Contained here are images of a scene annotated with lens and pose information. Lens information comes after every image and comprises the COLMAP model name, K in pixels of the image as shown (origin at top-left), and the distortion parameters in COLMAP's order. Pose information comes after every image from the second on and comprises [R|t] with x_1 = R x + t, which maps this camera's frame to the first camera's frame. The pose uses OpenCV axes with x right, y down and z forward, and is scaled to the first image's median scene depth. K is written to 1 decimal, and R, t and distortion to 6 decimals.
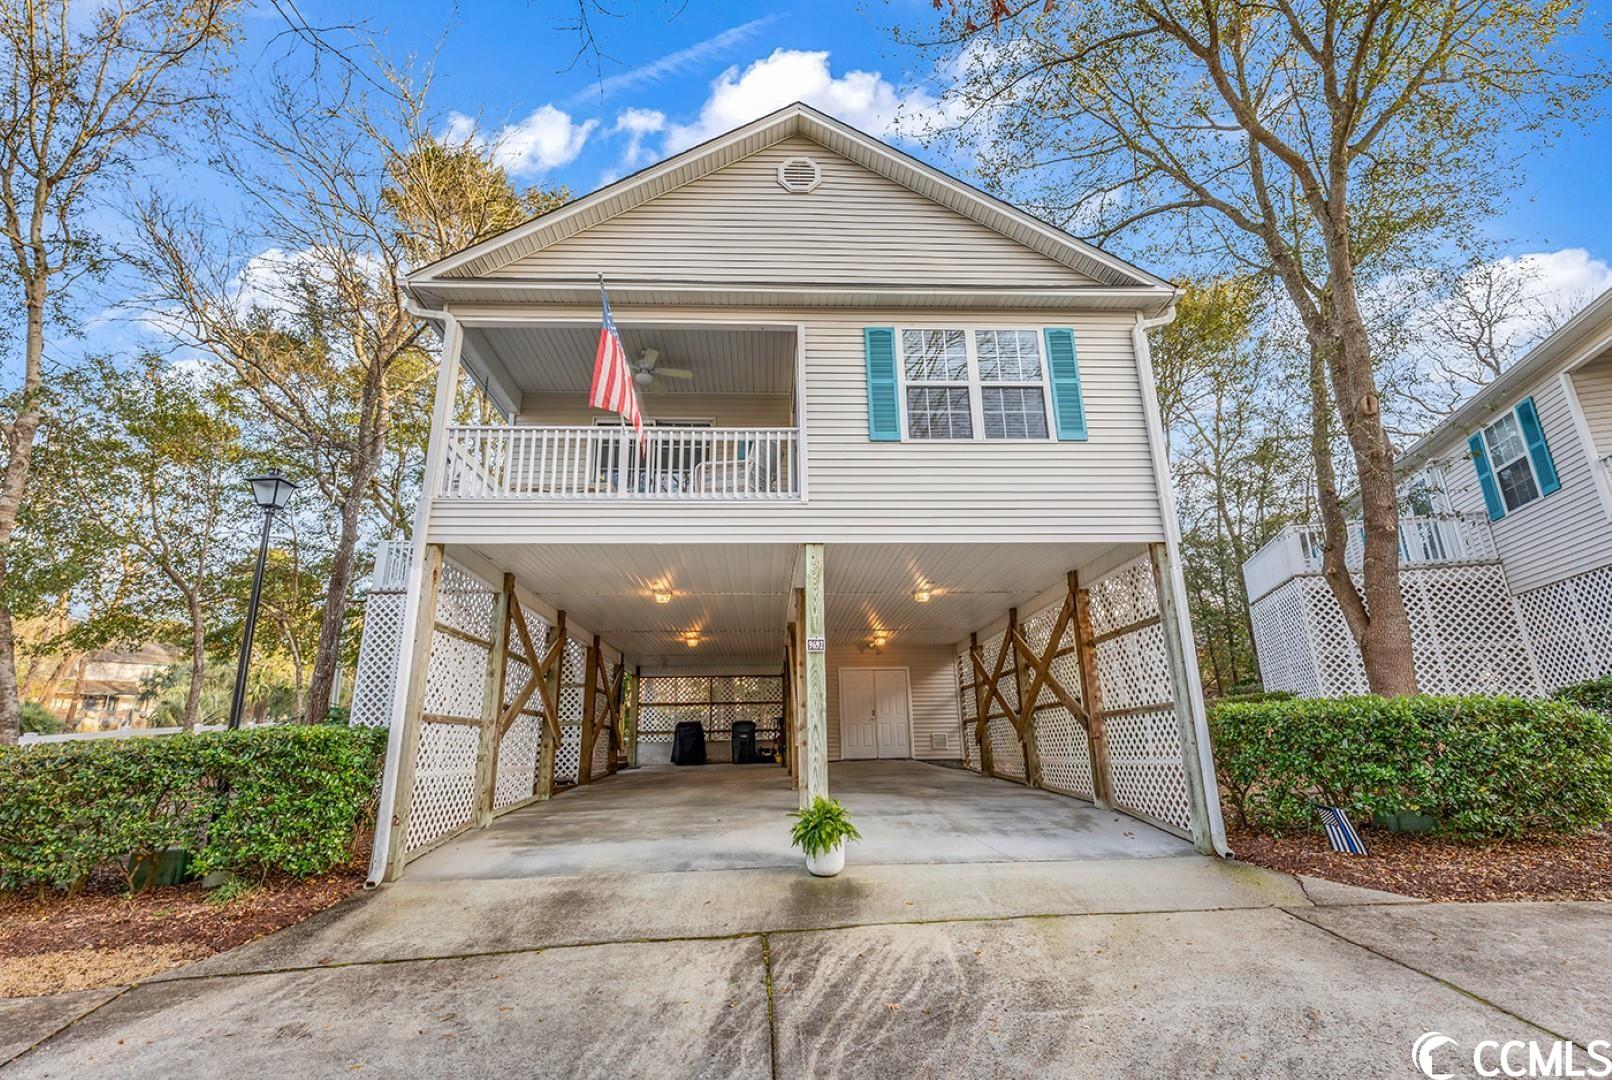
lens RADIAL K [[723.2, 0, 803.3], [0, 723.2, 544.3], [0, 0, 1]] dist [0.009750, -0.000305]
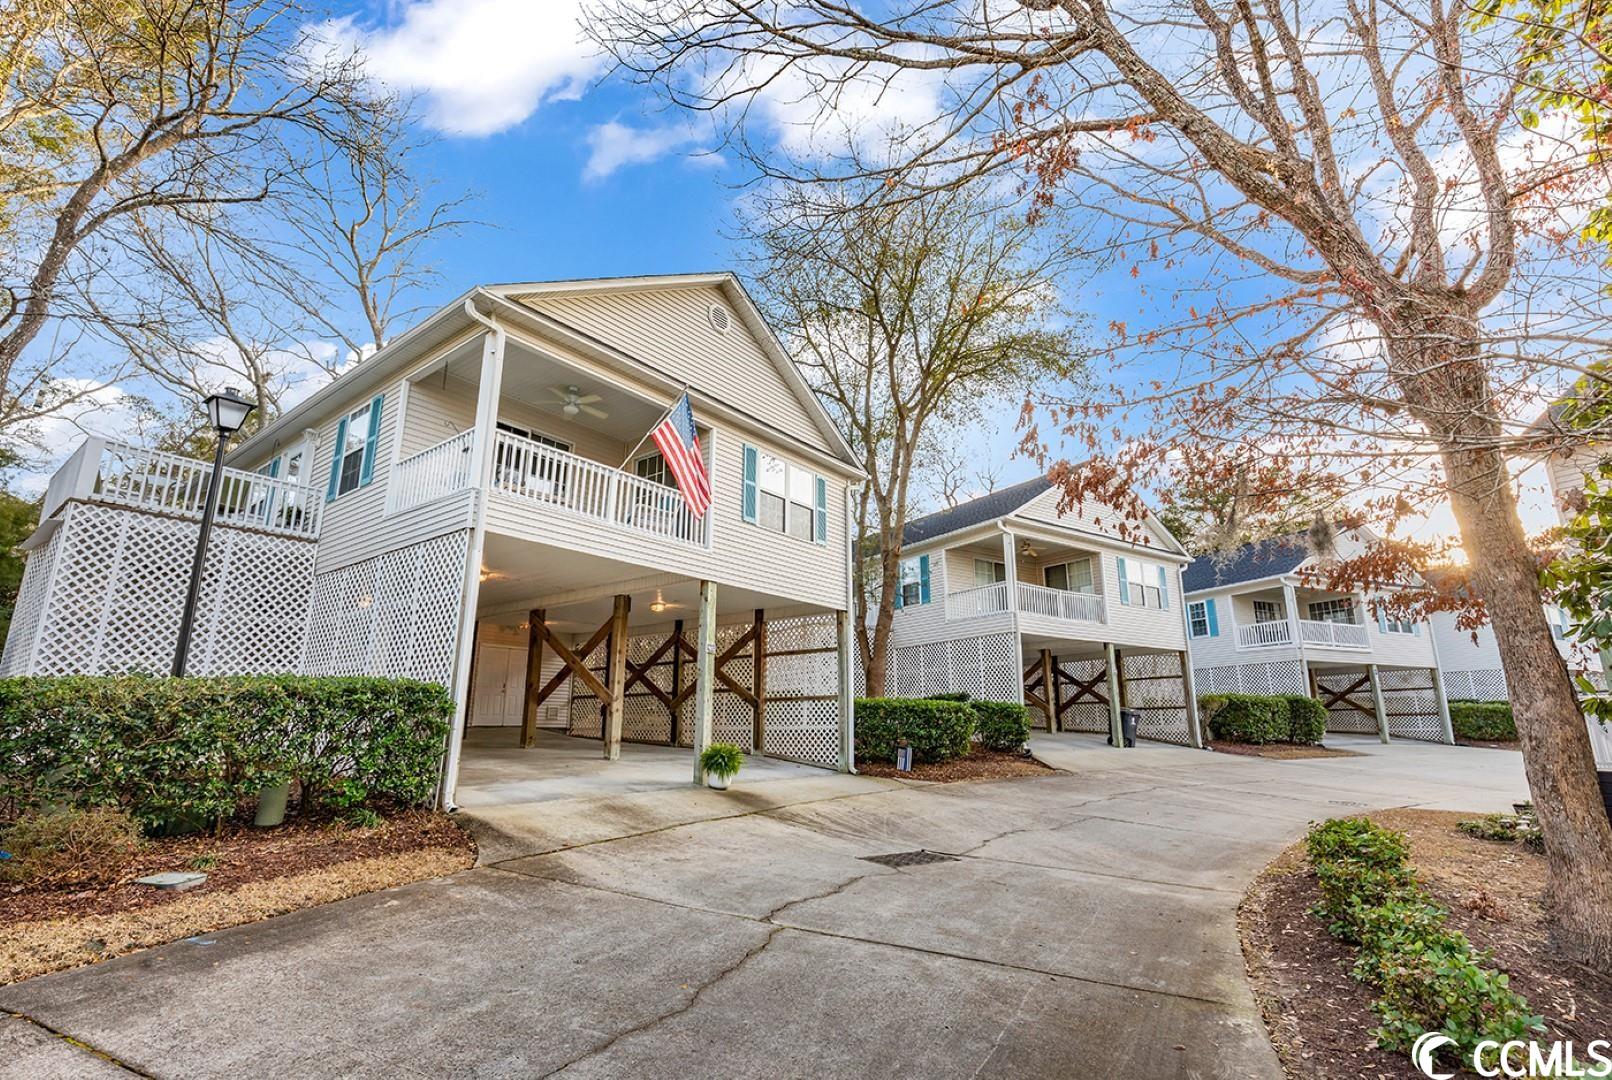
lens RADIAL K [[723.2, 0, 803.3], [0, 723.2, 544.3], [0, 0, 1]] dist [0.009750, -0.000305]
pose [[0.659056, 0.205430, 0.723494, -0.902857], [-0.224548, 0.971844, -0.071398, -0.011086], [-0.717790, -0.115404, 0.686629, -0.165899]]
